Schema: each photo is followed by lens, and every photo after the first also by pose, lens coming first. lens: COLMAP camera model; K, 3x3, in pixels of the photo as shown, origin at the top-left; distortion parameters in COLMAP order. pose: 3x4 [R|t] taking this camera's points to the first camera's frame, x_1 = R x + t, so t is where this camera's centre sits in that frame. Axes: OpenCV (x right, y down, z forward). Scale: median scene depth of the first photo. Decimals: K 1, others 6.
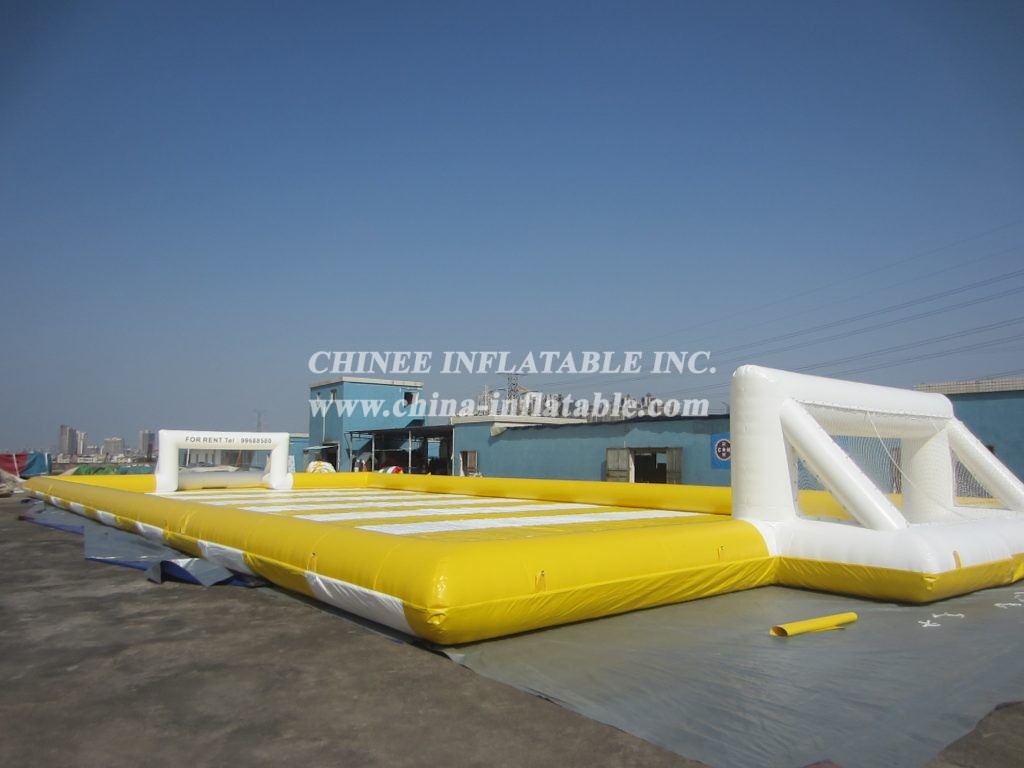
lens RADIAL K [[714.8, 0, 506.3], [0, 714.8, 403.9], [0, 0, 1]] dist [-0.021272, 0.002474]
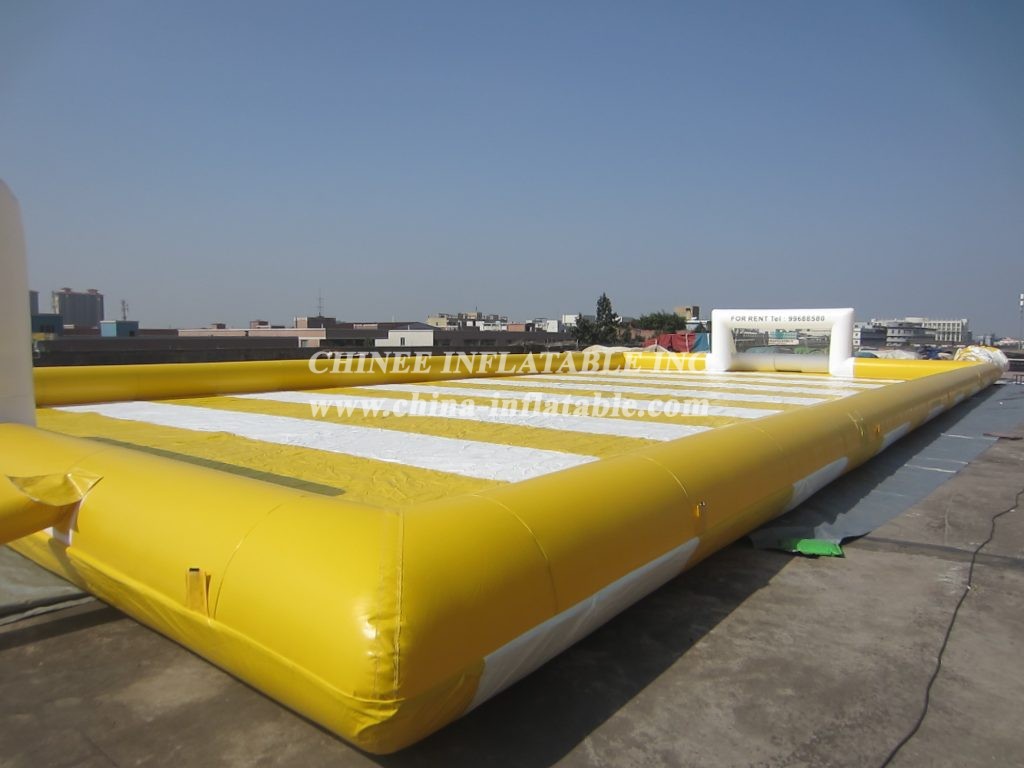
lens RADIAL K [[717.8, 0, 512.0], [0, 717.8, 384.0], [0, 0, 1]] dist [-0.020499, 0.002611]
pose [[0.229280, 0.068053, -0.970979, 0.424979], [0.059694, 0.994692, 0.083811, 0.037237], [0.971528, -0.077178, 0.224001, 0.466764]]
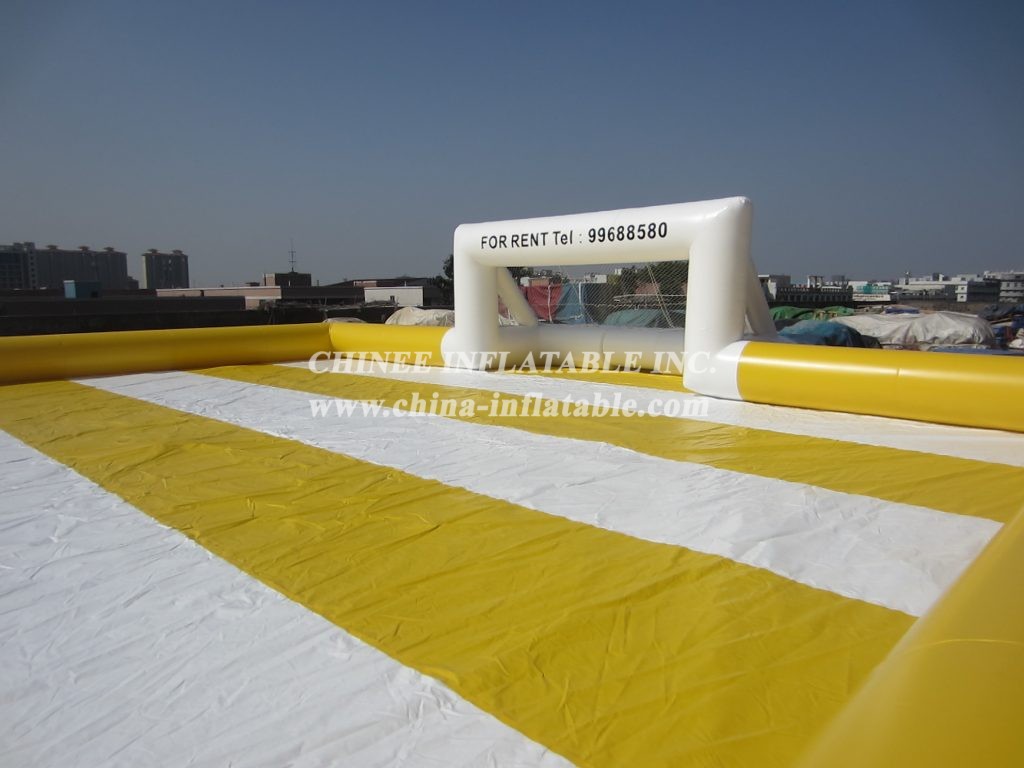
lens RADIAL K [[717.8, 0, 512.0], [0, 717.8, 384.0], [0, 0, 1]] dist [-0.020499, 0.002611]
pose [[0.112252, 0.125474, -0.985726, -0.037560], [0.070520, 0.988488, 0.133857, 0.073425], [0.991174, -0.084539, 0.102112, 0.938302]]
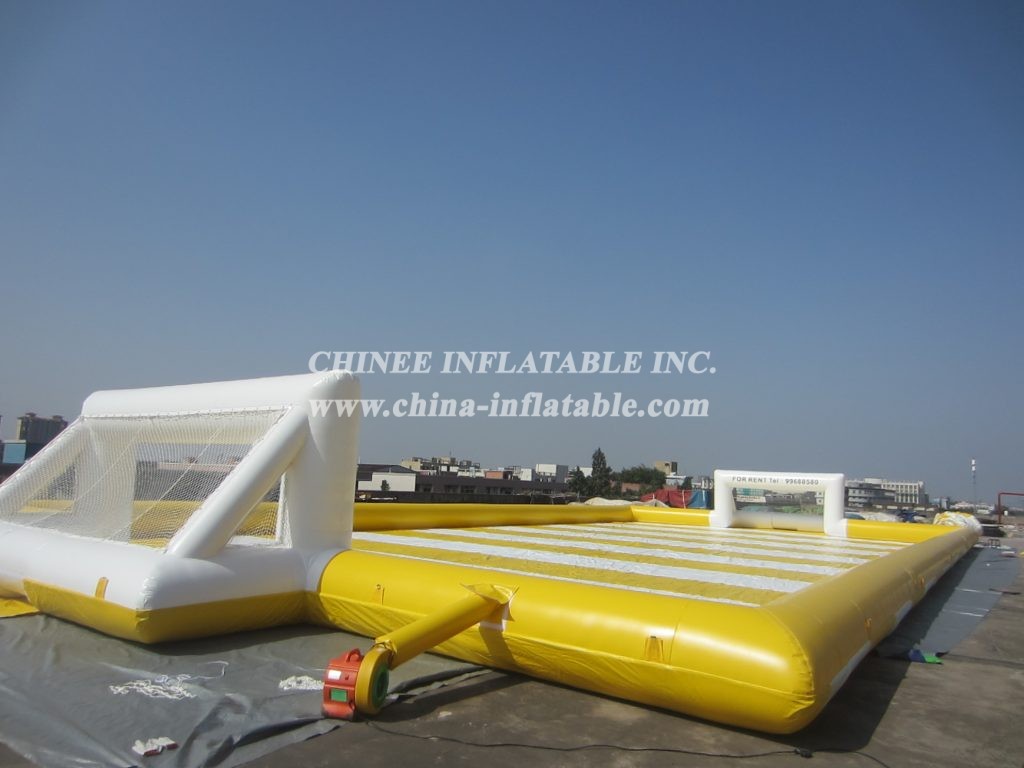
lens RADIAL K [[714.8, 0, 506.3], [0, 714.8, 403.9], [0, 0, 1]] dist [-0.021272, 0.002474]
pose [[0.266713, -0.092426, -0.959334, 0.480372], [0.019855, 0.995707, -0.090410, 0.026906], [0.963571, 0.005066, 0.267403, 0.374019]]
